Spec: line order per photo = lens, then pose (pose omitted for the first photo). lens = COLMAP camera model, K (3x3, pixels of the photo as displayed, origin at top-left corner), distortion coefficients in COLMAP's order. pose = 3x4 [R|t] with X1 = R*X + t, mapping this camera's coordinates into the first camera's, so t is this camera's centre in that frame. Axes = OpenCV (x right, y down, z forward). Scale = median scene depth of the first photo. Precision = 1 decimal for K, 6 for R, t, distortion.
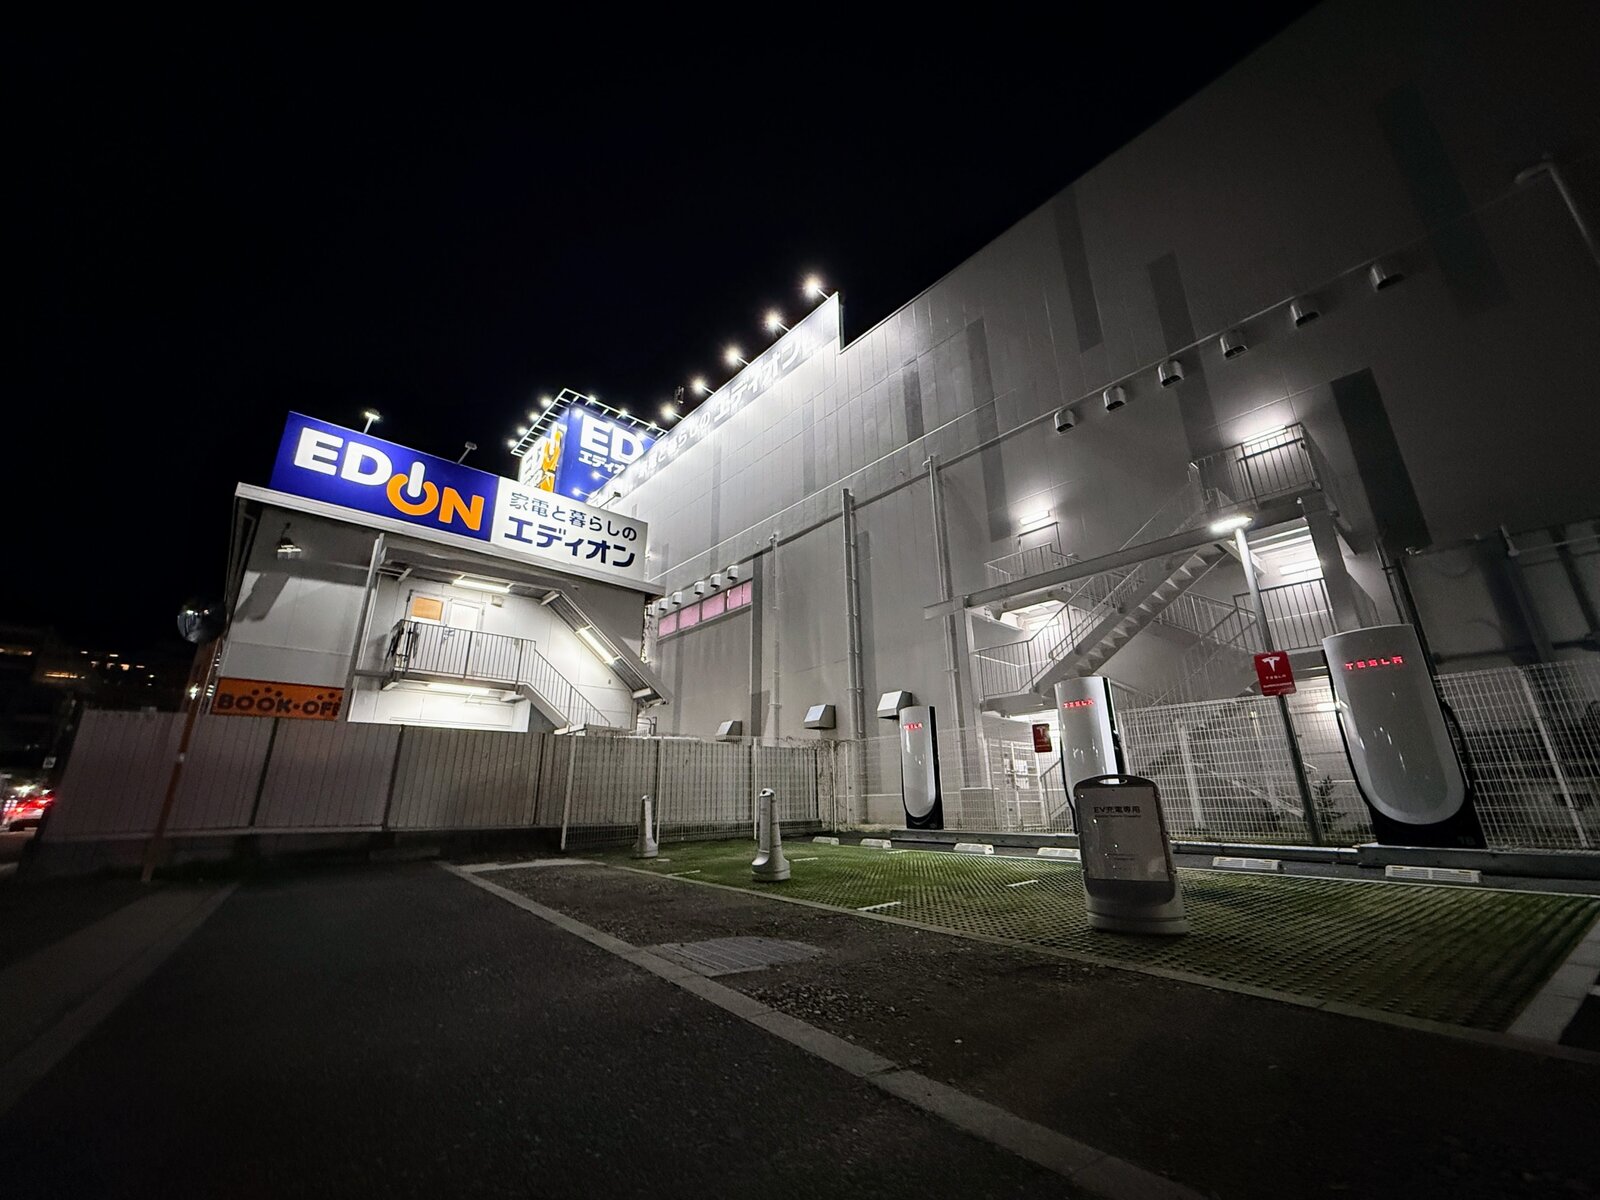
lens RADIAL K [[634.4, 0, 793.8], [0, 634.4, 599.4], [0, 0, 1]] dist [0.000445, -0.000871]
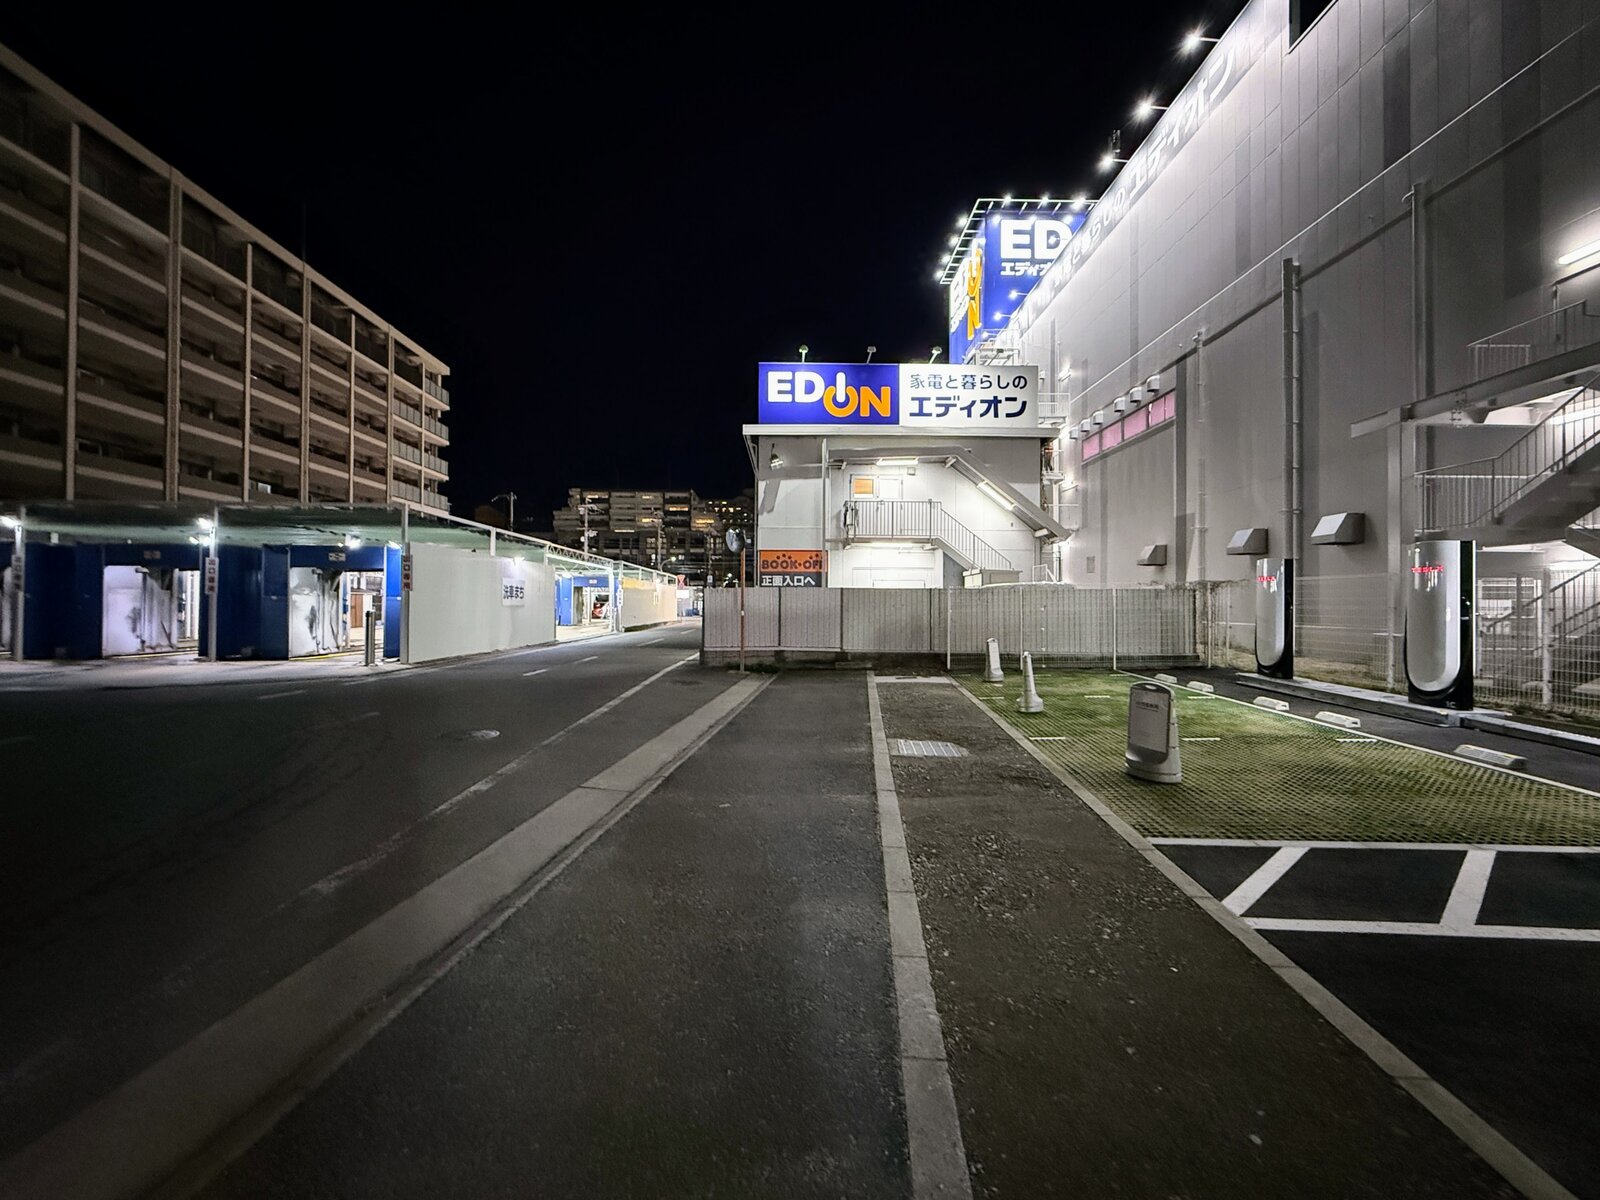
lens RADIAL K [[634.4, 0, 791.8], [0, 634.4, 599.5], [0, 0, 1]] dist [0.000445, -0.000871]
pose [[0.748820, 0.007879, -0.662727, 0.196731], [0.194937, 0.953082, 0.231592, -0.096279], [0.633457, -0.302611, 0.712151, -0.123280]]
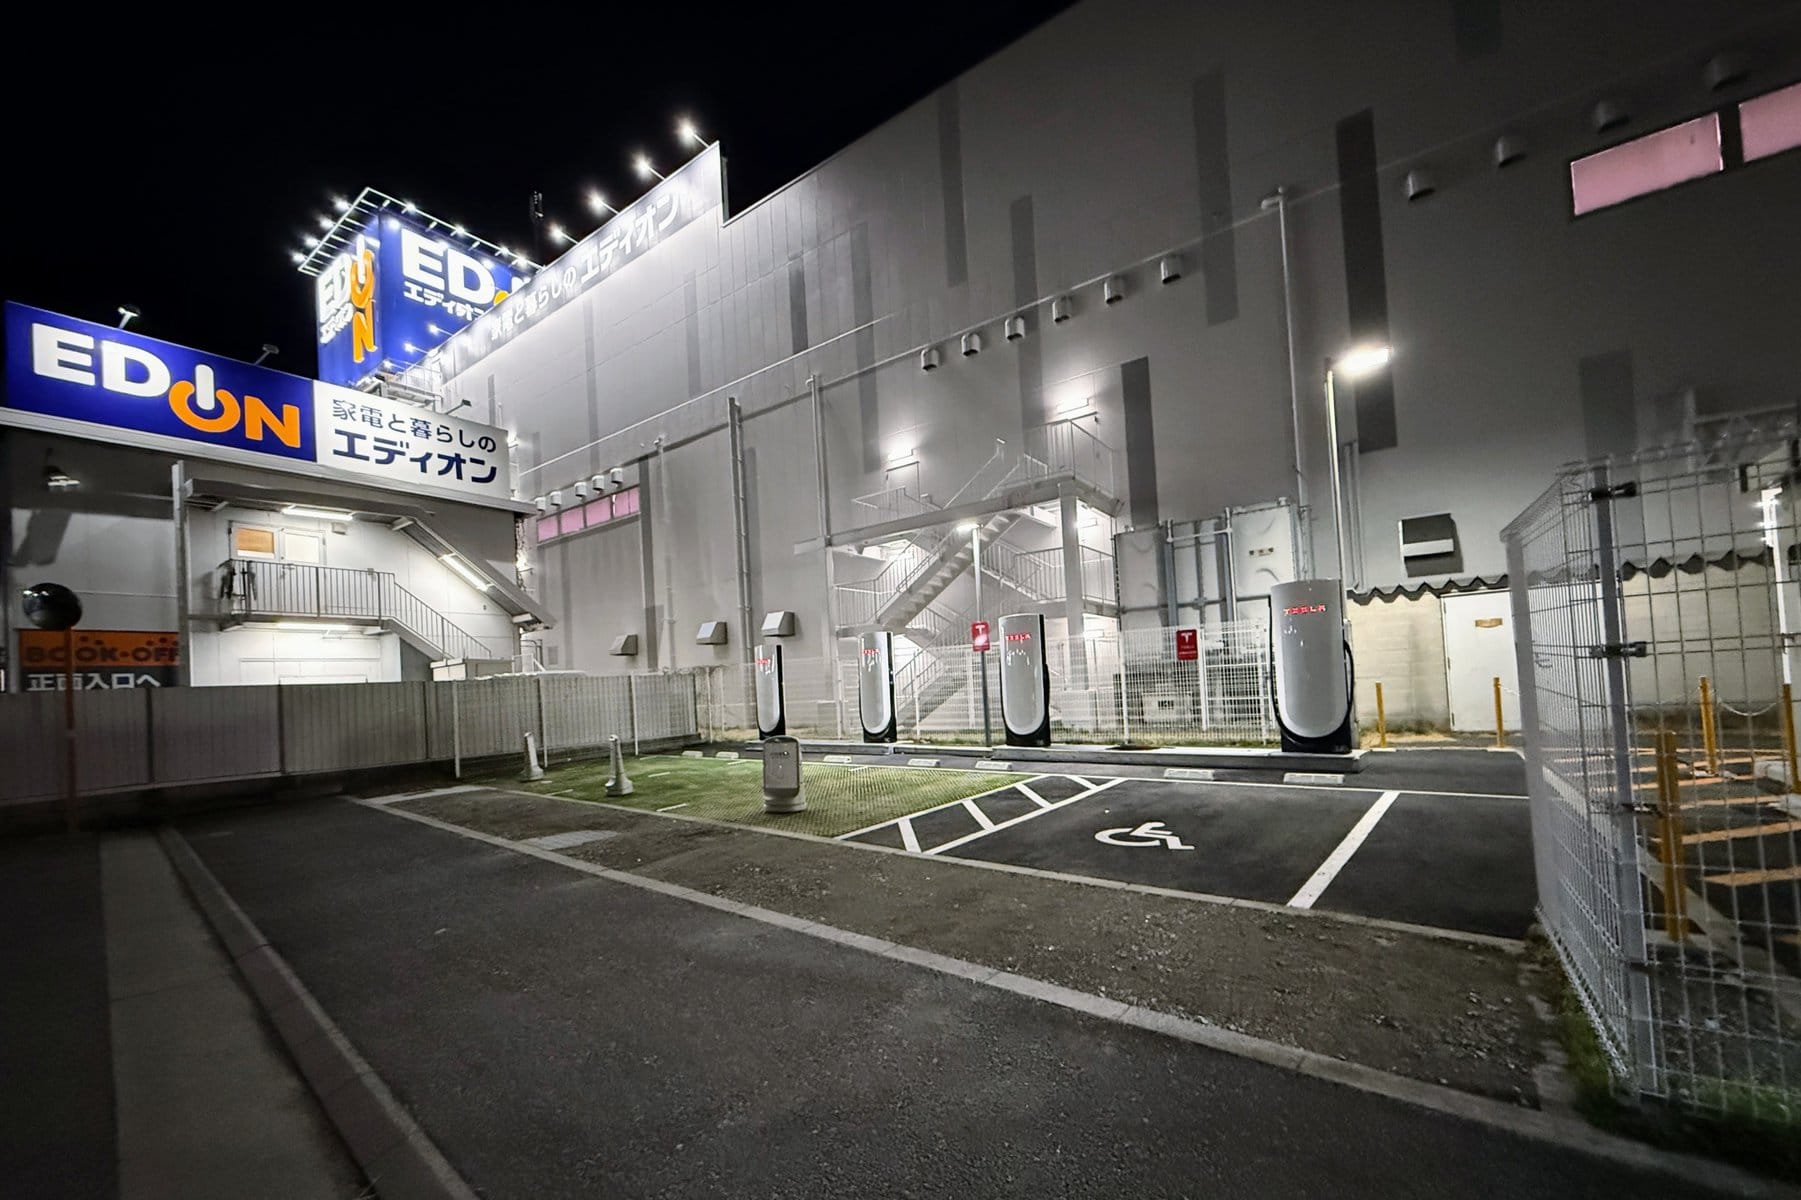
lens RADIAL K [[715.0, 0, 894.7], [0, 715.0, 669.0], [0, 0, 1]] dist [0.001915, -0.000776]
pose [[0.973305, -0.039229, 0.226138, 0.082780], [-0.026088, 0.959991, 0.278814, -0.118450], [-0.228027, -0.277270, 0.933341, -0.230306]]
